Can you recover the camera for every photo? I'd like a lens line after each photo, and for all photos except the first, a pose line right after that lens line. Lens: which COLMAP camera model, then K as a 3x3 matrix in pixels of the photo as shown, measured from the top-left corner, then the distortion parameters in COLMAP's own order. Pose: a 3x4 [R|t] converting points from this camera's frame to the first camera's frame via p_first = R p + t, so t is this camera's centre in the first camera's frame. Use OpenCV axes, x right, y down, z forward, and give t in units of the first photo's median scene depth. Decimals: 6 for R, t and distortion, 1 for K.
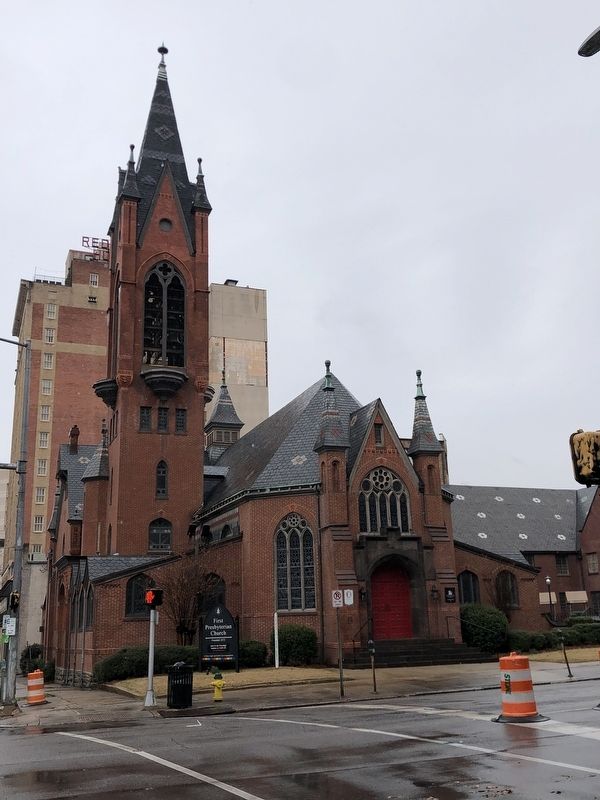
lens RADIAL K [[843.3, 0, 300.6], [0, 843.3, 399.8], [0, 0, 1]] dist [0.131094, 0.000000]
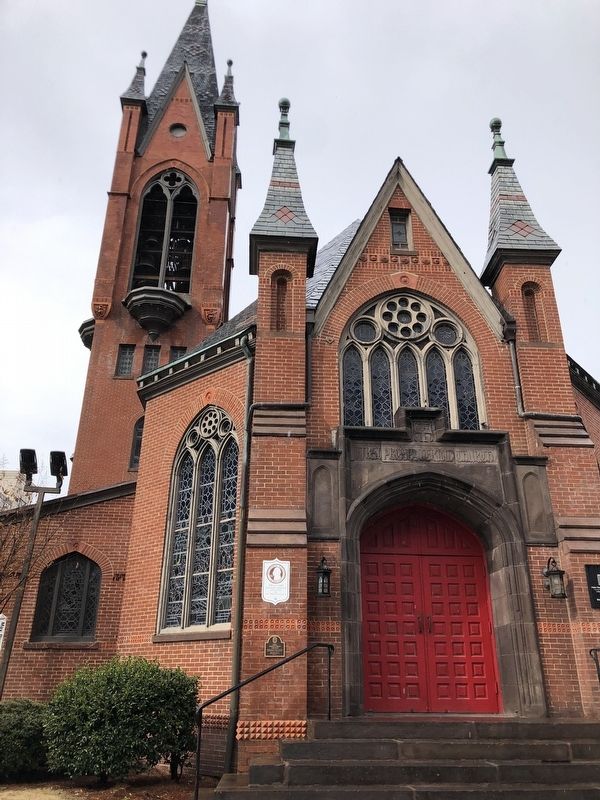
lens RADIAL K [[660.2, 0, 303.1], [0, 660.2, 397.4], [0, 0, 1]] dist [0.060584, -0.012753]
pose [[0.954401, -0.089252, -0.284873, 0.138077], [0.044600, 0.986181, -0.159553, 0.184977], [0.295177, 0.139572, 0.945193, 0.675616]]
